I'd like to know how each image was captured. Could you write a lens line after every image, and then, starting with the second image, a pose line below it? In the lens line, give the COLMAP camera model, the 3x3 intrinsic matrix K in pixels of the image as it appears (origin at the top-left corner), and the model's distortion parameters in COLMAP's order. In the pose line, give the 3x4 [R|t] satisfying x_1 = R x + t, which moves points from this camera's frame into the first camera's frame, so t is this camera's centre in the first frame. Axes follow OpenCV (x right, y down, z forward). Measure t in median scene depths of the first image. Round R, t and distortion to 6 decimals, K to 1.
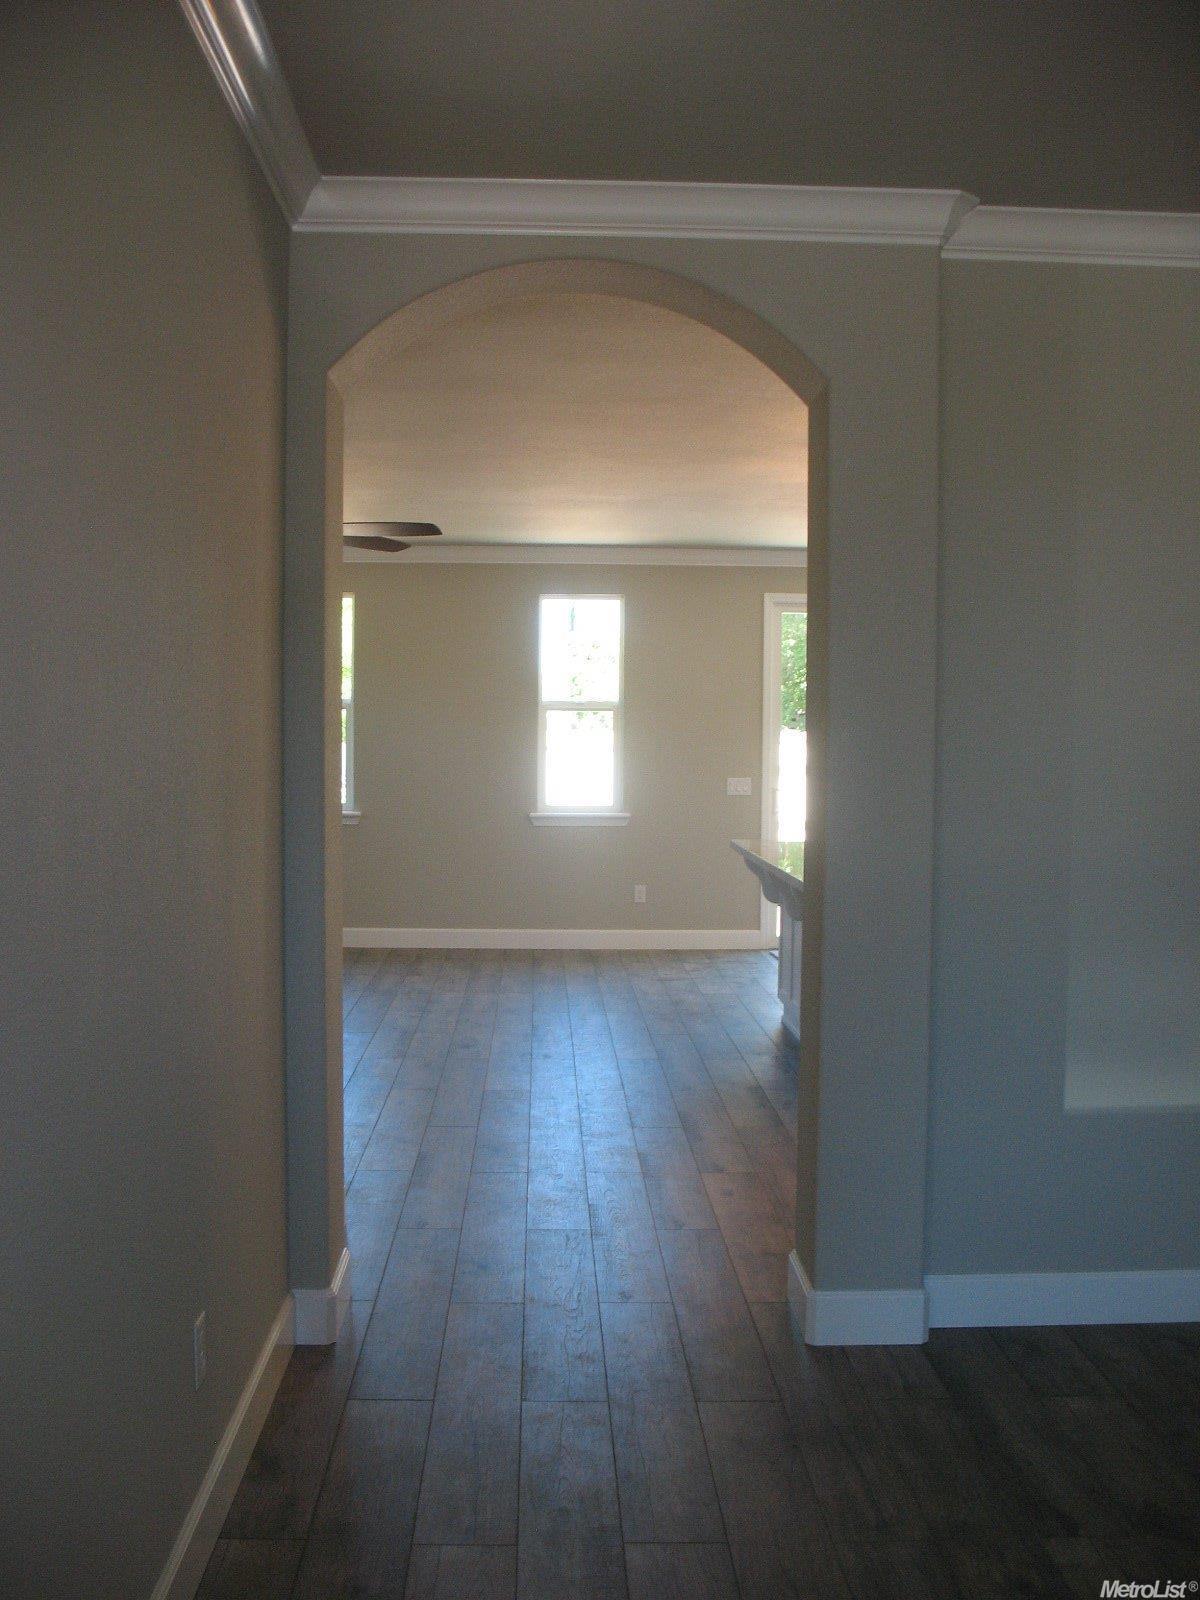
lens RADIAL K [[1645.6, 0, 600.0], [0, 1645.6, 800.0], [0, 0, 1]] dist [-0.186192, 0.227945]
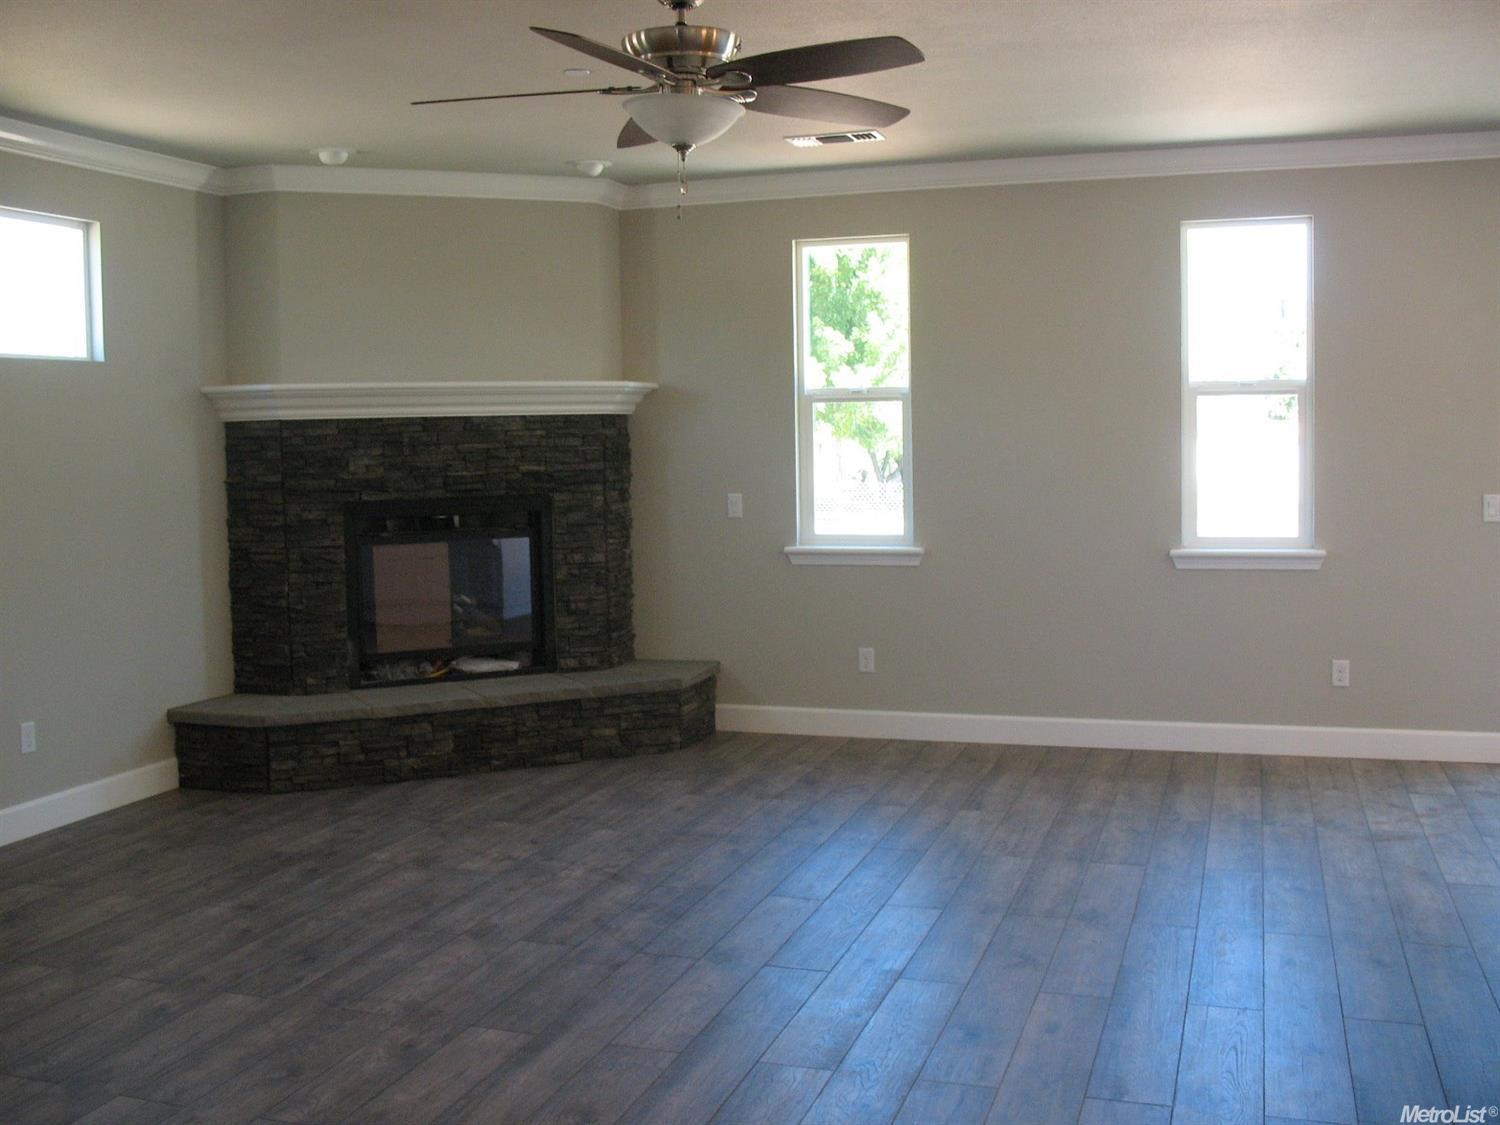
lens RADIAL K [[1542.8, 0, 728.2], [0, 1542.8, 555.9], [0, 0, 1]] dist [-0.186192, 0.227945]
pose [[0.931673, 0.002025, -0.363293, 0.014853], [0.012920, 0.999167, 0.038703, -0.016259], [0.363069, -0.040752, 0.930871, 0.362004]]
